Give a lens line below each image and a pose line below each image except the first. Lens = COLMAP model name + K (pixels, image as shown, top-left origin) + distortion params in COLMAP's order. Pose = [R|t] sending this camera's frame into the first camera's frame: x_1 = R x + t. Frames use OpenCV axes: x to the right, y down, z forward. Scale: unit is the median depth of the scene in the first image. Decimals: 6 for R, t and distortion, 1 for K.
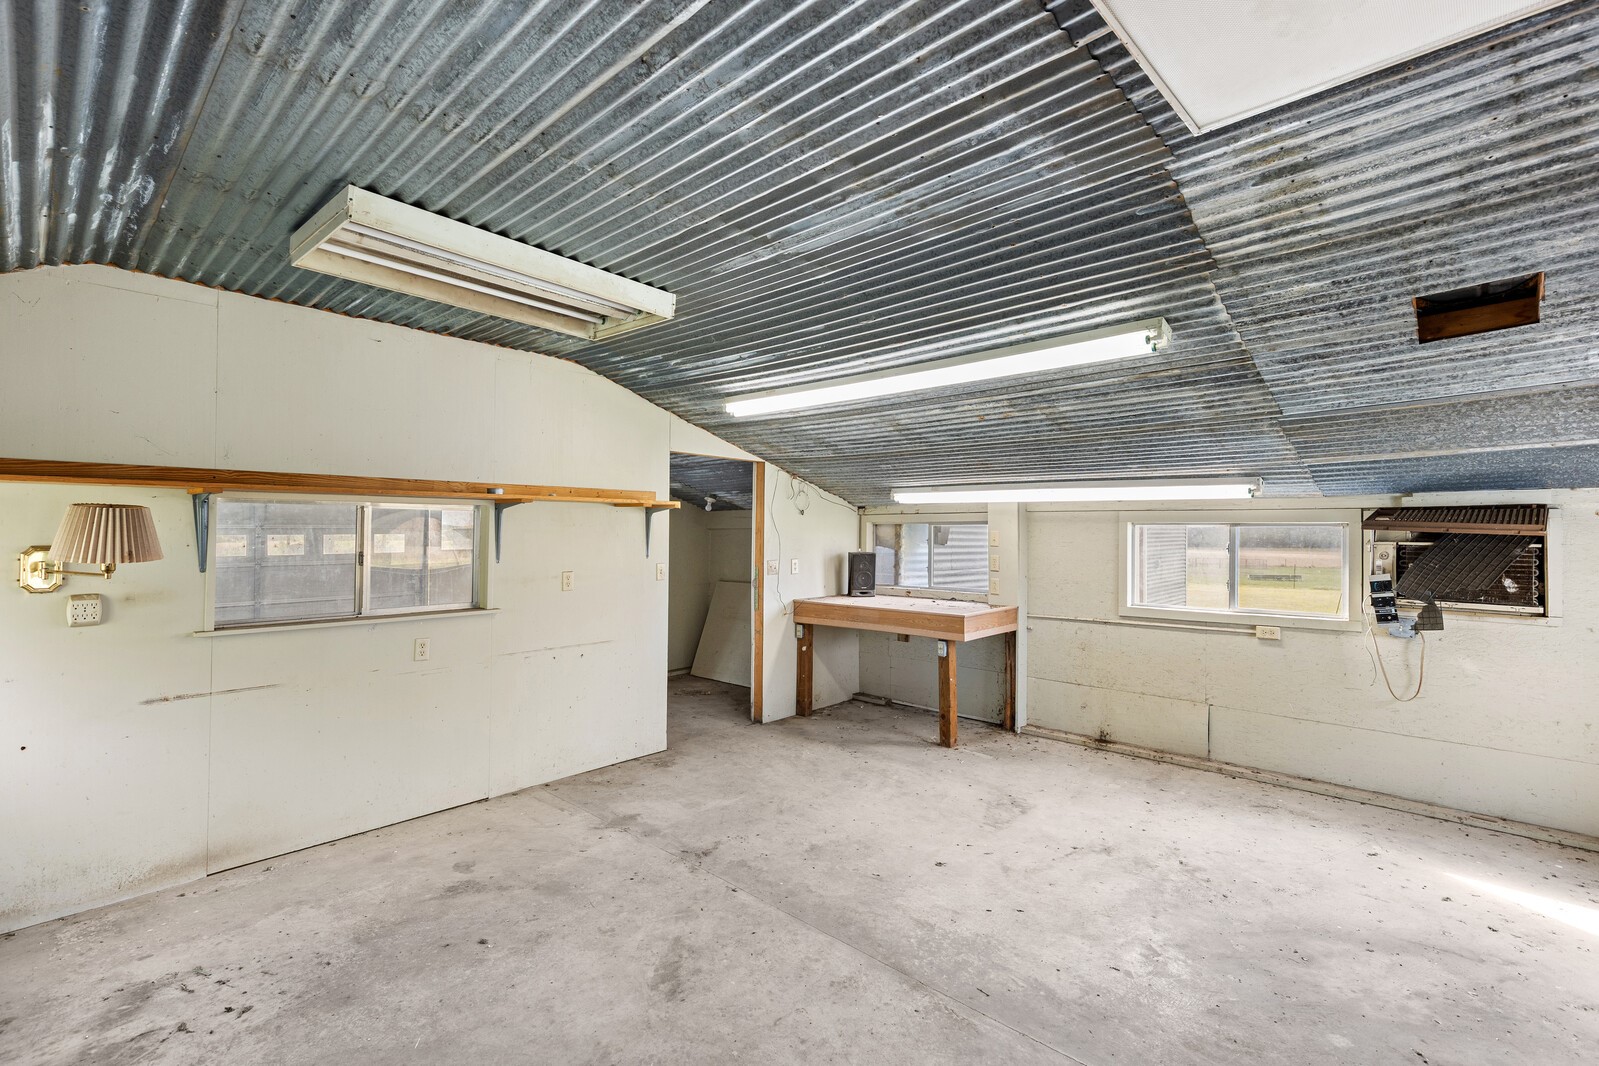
lens RADIAL K [[724.8, 0, 800.8], [0, 724.8, 531.4], [0, 0, 1]] dist [0.002925, -0.001178]
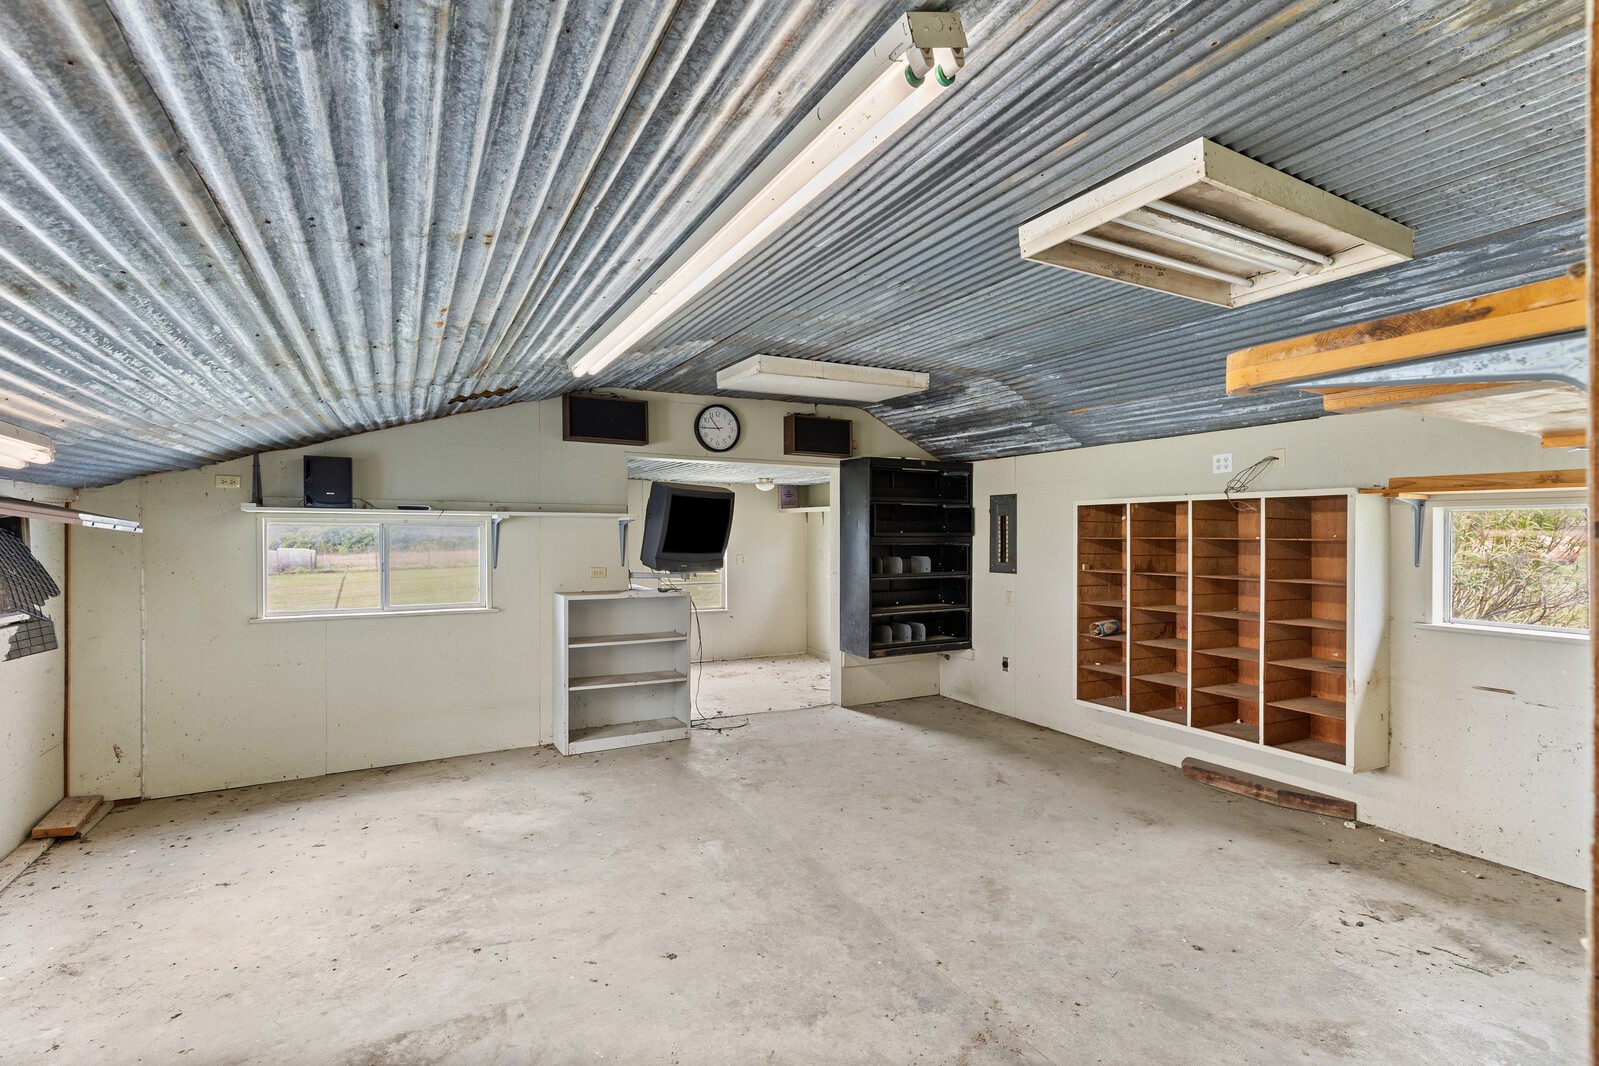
lens RADIAL K [[724.8, 0, 797.3], [0, 724.8, 533.5], [0, 0, 1]] dist [0.002925, -0.001178]
pose [[-0.951032, -0.006169, 0.309032, -0.210524], [-0.006373, 0.999980, 0.000351, 0.001911], [-0.309028, -0.001636, -0.951052, 2.021459]]
